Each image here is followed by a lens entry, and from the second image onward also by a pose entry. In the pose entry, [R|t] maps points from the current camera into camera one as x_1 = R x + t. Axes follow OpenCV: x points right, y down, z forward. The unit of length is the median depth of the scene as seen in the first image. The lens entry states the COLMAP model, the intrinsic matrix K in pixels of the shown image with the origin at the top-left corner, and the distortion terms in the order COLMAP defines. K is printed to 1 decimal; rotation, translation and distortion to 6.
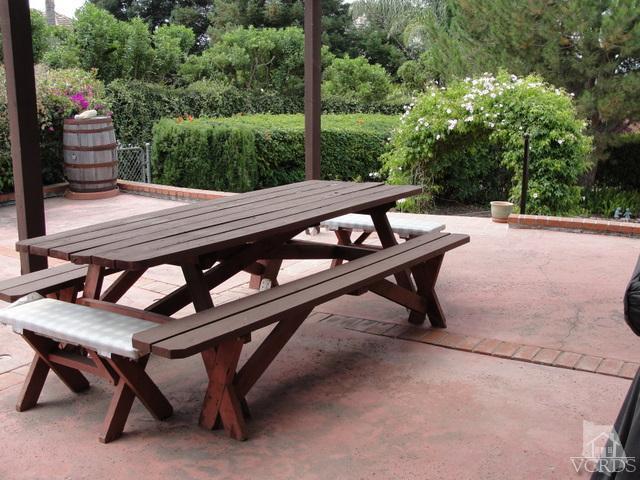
lens RADIAL K [[741.3, 0, 323.7], [0, 741.3, 239.3], [0, 0, 1]] dist [-0.184357, 0.230297]
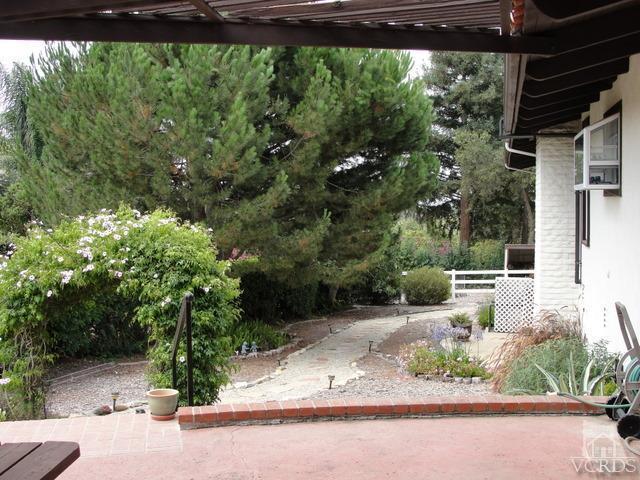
lens RADIAL K [[741.3, 0, 323.7], [0, 741.3, 239.3], [0, 0, 1]] dist [-0.184357, 0.230297]
pose [[0.854863, -0.041846, 0.517164, 0.011518], [0.130970, 0.981869, -0.137044, -0.053724], [-0.502052, 0.184887, 0.844844, 0.205009]]
